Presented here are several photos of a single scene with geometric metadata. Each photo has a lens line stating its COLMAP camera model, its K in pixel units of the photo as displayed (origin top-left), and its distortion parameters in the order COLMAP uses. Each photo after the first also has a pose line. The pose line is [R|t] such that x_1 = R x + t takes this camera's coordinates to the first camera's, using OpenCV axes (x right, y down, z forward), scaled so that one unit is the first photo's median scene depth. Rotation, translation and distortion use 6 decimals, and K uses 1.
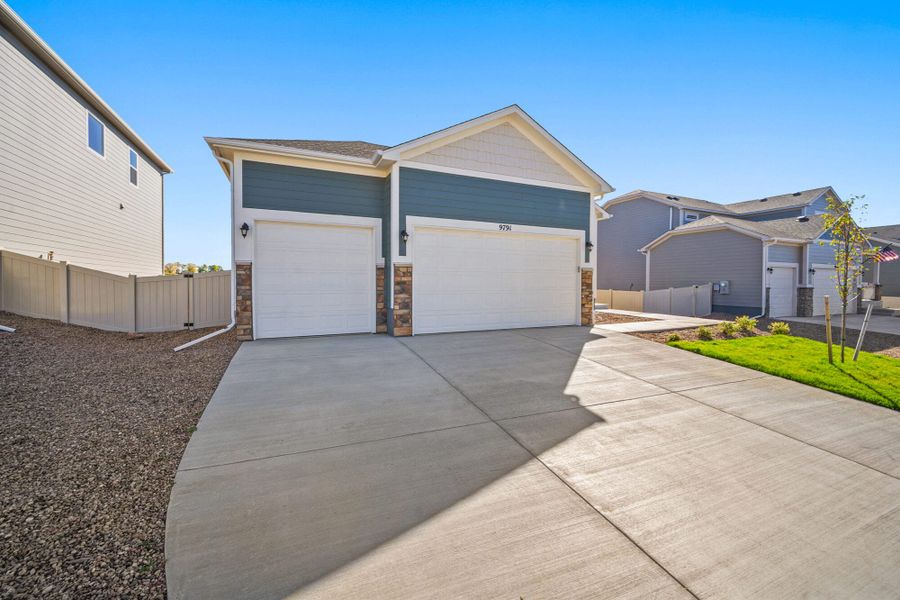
lens RADIAL K [[362.3, 0, 448.2], [0, 362.3, 288.0], [0, 0, 1]] dist [-0.002311, -0.000054]
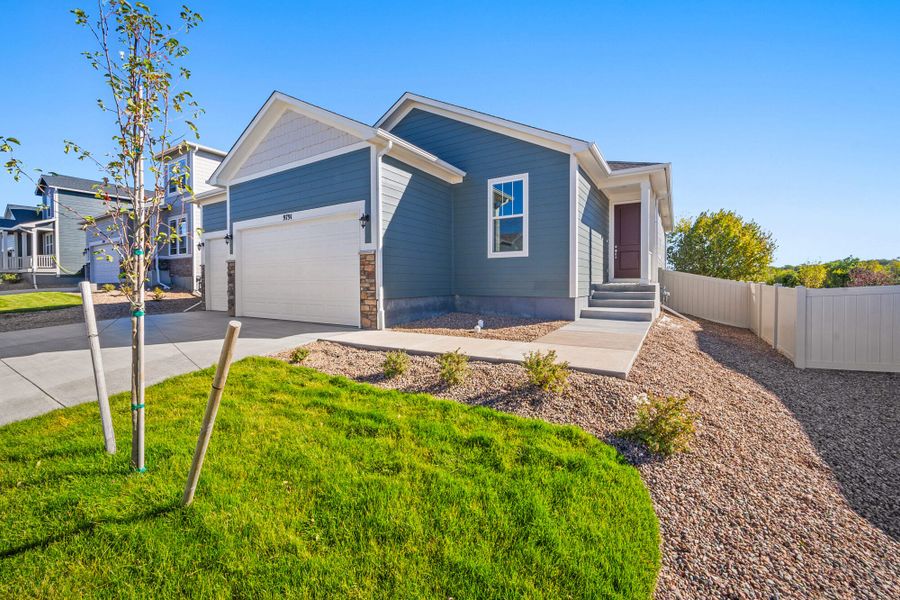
lens RADIAL K [[362.3, 0, 448.2], [0, 362.3, 288.0], [0, 0, 1]] dist [-0.002311, -0.000054]
pose [[0.554658, 0.009844, -0.832020, 1.090161], [-0.007763, 0.999948, 0.006656, 0.014346], [0.832042, 0.002767, 0.554705, 0.733042]]
